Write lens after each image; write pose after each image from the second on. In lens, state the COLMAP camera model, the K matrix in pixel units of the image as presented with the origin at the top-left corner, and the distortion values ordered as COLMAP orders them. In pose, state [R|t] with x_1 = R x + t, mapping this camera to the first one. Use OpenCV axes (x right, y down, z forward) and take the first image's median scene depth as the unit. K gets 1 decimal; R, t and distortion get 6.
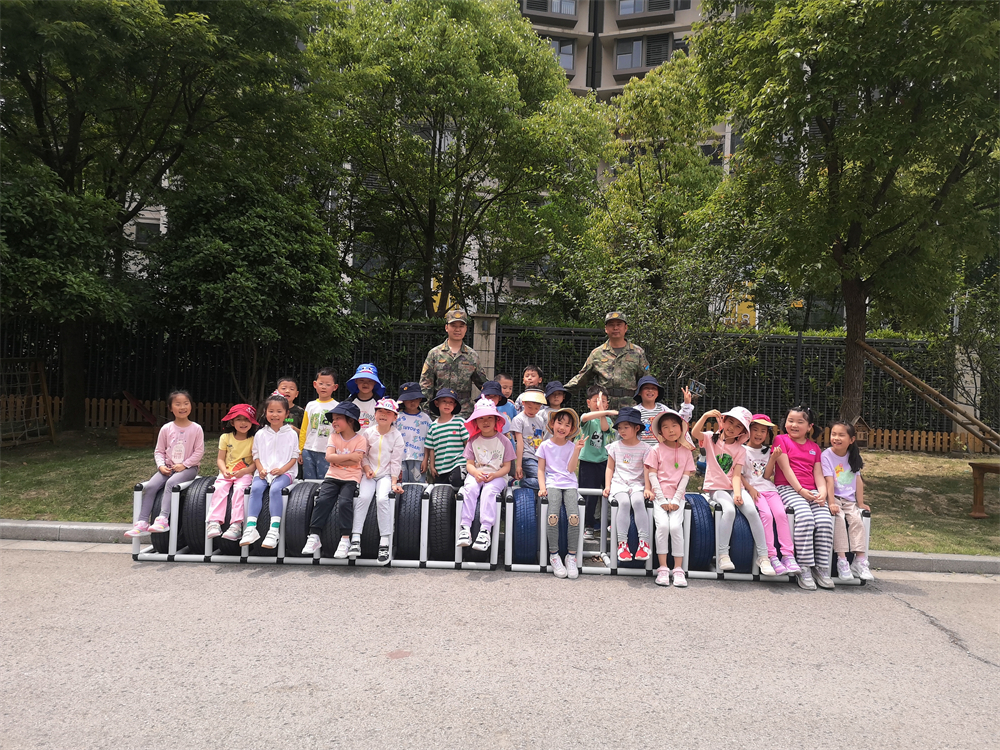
lens RADIAL K [[754.0, 0, 500.0], [0, 754.0, 375.0], [0, 0, 1]] dist [0.094825, -0.112501]
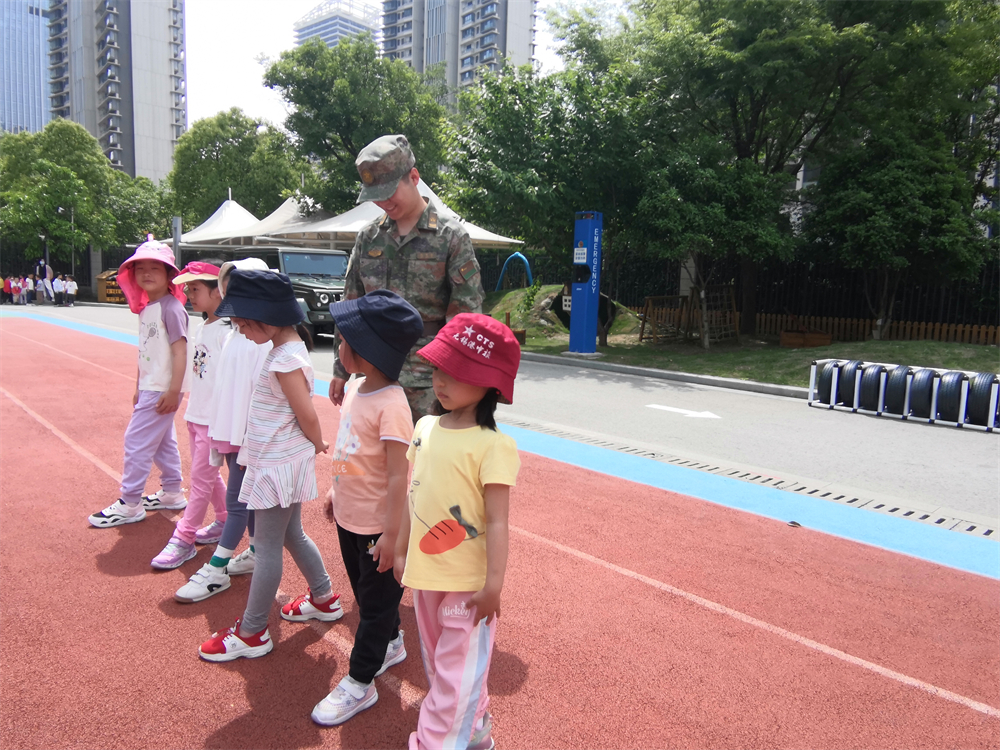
lens RADIAL K [[691.8, 0, 500.0], [0, 691.8, 375.0], [0, 0, 1]] dist [-0.000054, -0.000859]
pose [[0.691859, 0.075011, -0.718126, 0.073233], [0.006476, 0.993904, 0.110056, 0.001292], [0.722004, -0.080794, 0.687156, -0.278926]]
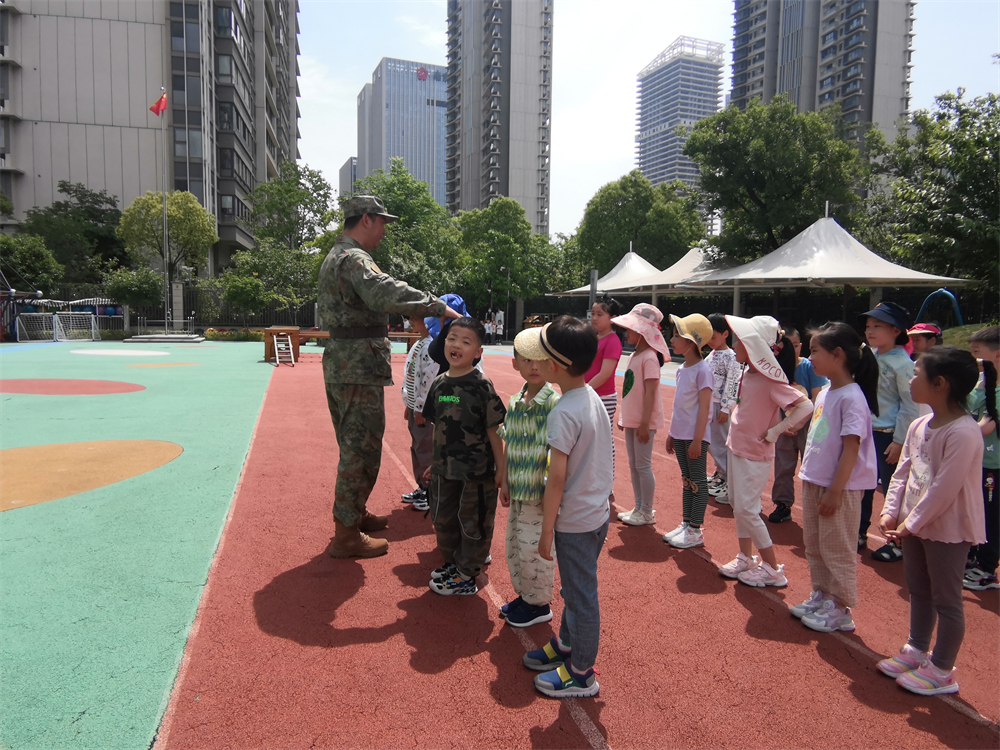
lens RADIAL K [[689.4, 0, 491.6], [0, 689.4, 372.2], [0, 0, 1]] dist [0.005527, 0.002662]
pose [[0.280260, 0.043551, -0.958936, 0.160765], [0.015277, 0.998641, 0.049819, -0.014055], [0.959803, -0.028612, 0.279214, -0.615790]]
